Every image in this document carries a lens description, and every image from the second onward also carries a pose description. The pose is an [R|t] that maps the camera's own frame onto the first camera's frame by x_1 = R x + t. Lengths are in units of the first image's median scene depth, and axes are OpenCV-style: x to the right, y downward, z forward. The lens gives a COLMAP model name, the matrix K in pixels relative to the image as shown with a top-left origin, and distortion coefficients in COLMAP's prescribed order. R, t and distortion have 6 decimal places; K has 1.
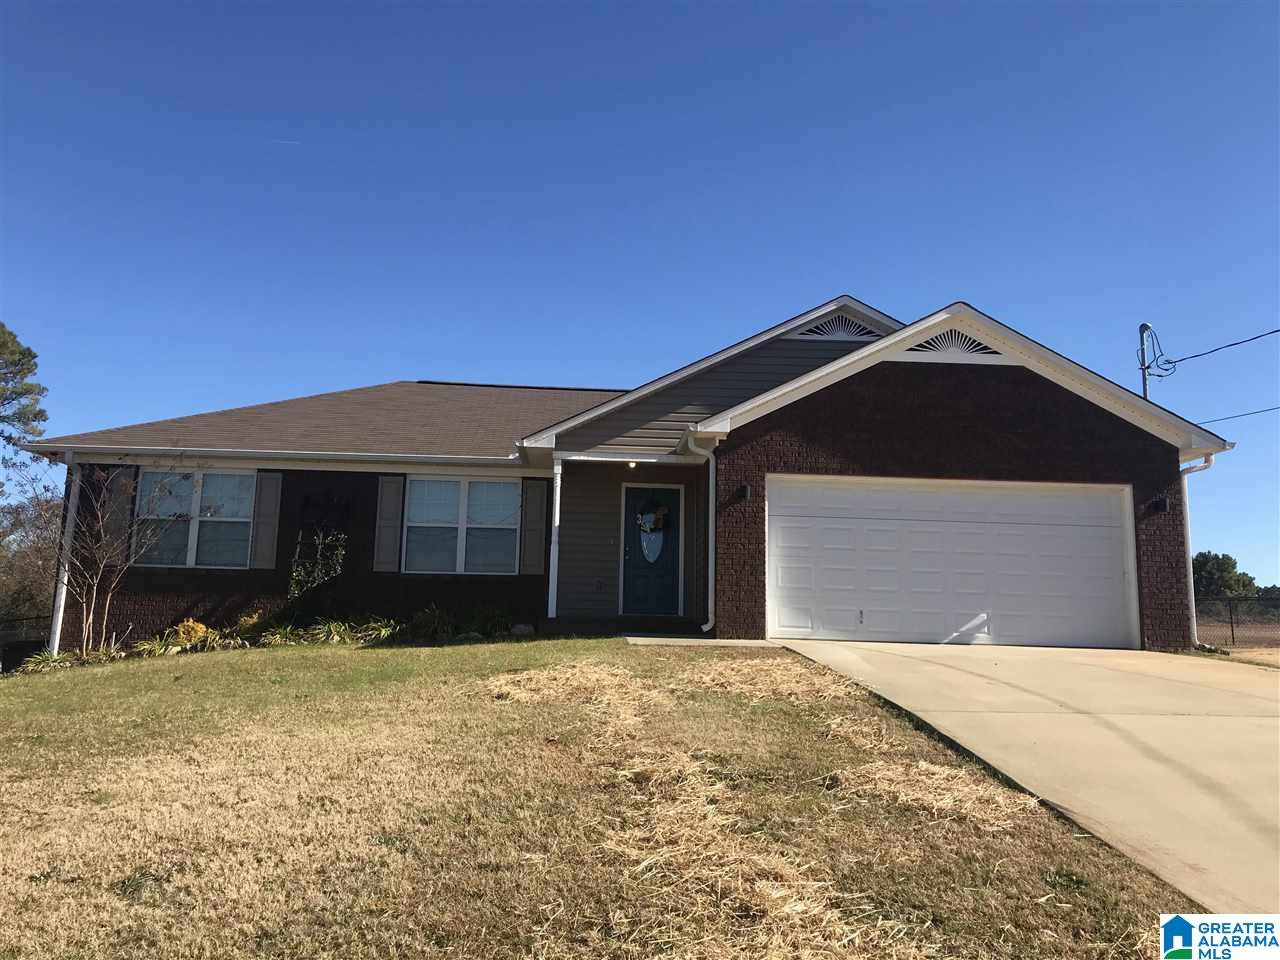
lens RADIAL K [[1041.5, 0, 640.0], [0, 1041.5, 480.0], [0, 0, 1]] dist [0.056910, -0.010576]
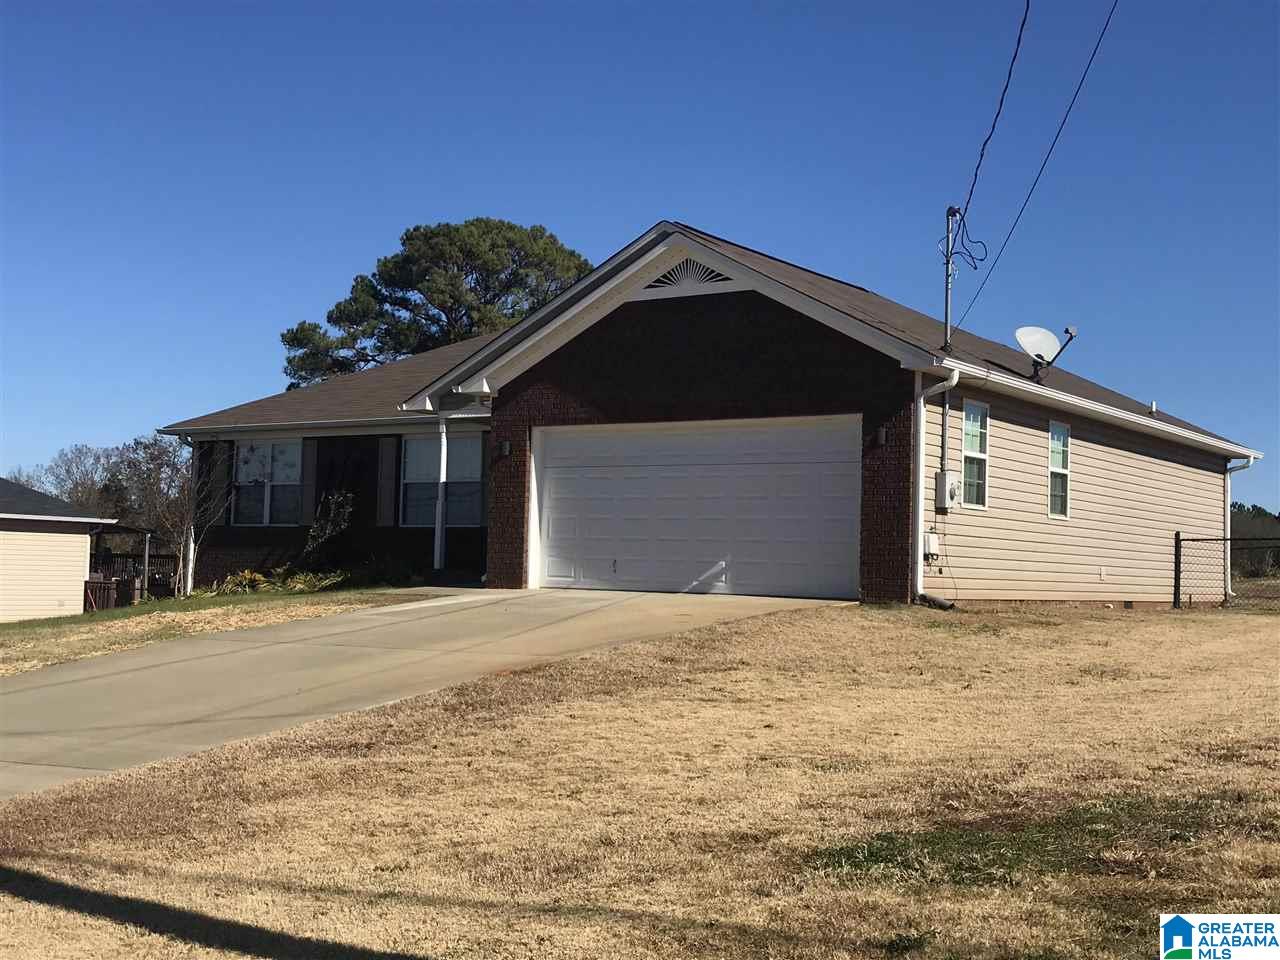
lens RADIAL K [[1627.3, 0, 640.0], [0, 1627.3, 480.0], [0, 0, 1]] dist [0.370411, 0.000882]
pose [[0.777942, -0.036456, -0.627278, 1.174780], [0.084073, 0.995378, 0.046417, -0.019324], [0.622686, -0.088847, 0.777411, -0.176005]]
